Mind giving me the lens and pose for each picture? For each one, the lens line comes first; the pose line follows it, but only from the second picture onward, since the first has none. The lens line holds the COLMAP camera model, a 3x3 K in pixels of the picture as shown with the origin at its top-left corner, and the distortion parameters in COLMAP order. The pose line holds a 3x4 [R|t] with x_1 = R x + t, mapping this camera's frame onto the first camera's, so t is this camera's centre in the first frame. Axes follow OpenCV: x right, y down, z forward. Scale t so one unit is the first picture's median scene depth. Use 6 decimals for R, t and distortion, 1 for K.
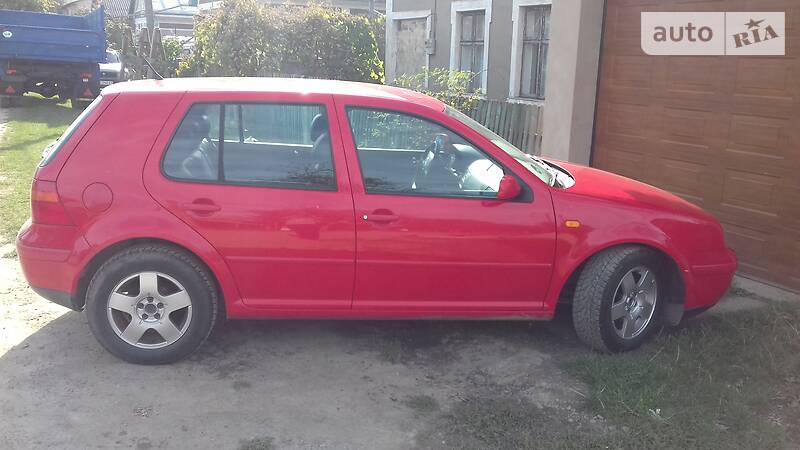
lens RADIAL K [[750.7, 0, 400.0], [0, 750.7, 225.0], [0, 0, 1]] dist [0.105910, -0.201366]
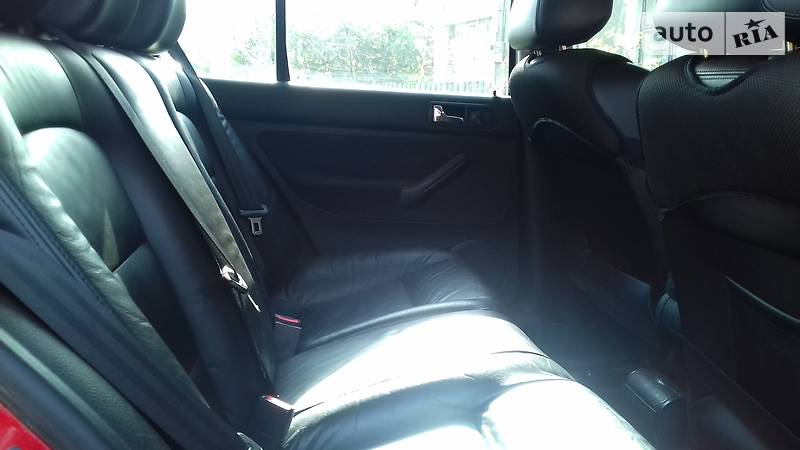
lens RADIAL K [[750.7, 0, 400.0], [0, 750.7, 225.0], [0, 0, 1]] dist [0.105910, -0.201366]
pose [[0.999821, -0.012588, -0.014126, -0.143431], [0.011654, 0.997859, -0.064354, -0.021648], [0.014906, 0.064178, 0.997827, 0.626285]]
